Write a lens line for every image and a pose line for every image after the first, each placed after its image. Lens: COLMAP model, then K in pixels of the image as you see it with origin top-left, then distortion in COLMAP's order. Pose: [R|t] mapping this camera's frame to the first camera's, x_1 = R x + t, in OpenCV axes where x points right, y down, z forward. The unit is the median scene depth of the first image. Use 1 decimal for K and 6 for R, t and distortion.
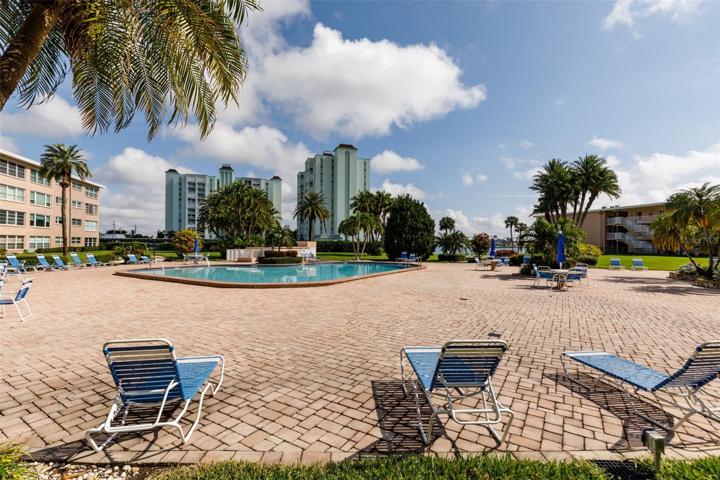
lens RADIAL K [[329.3, 0, 360.0], [0, 329.3, 240.0], [0, 0, 1]] dist [-0.000854, -0.000140]
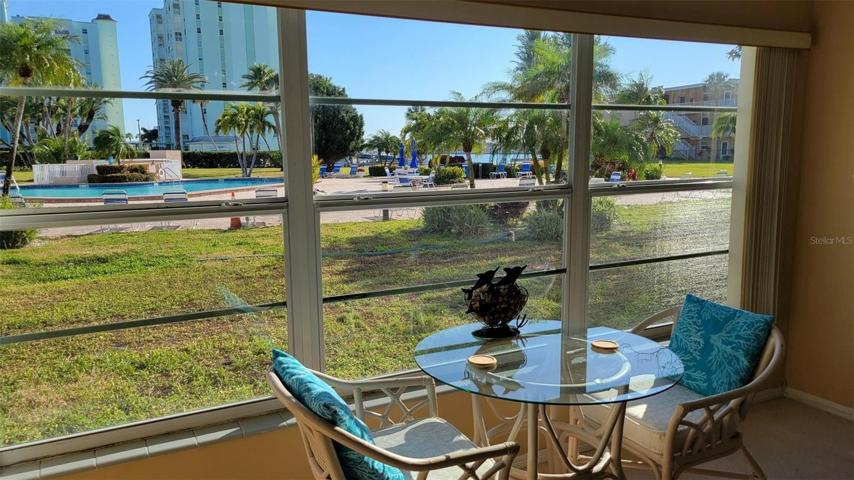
lens RADIAL K [[647.9, 0, 427.0], [0, 647.9, 240.0], [0, 0, 1]] dist [0.004065, 0.000671]
pose [[0.980942, -0.043779, 0.189303, 0.104066], [0.015390, 0.988732, 0.148905, -0.004210], [-0.193689, -0.143153, 0.970563, -0.394942]]
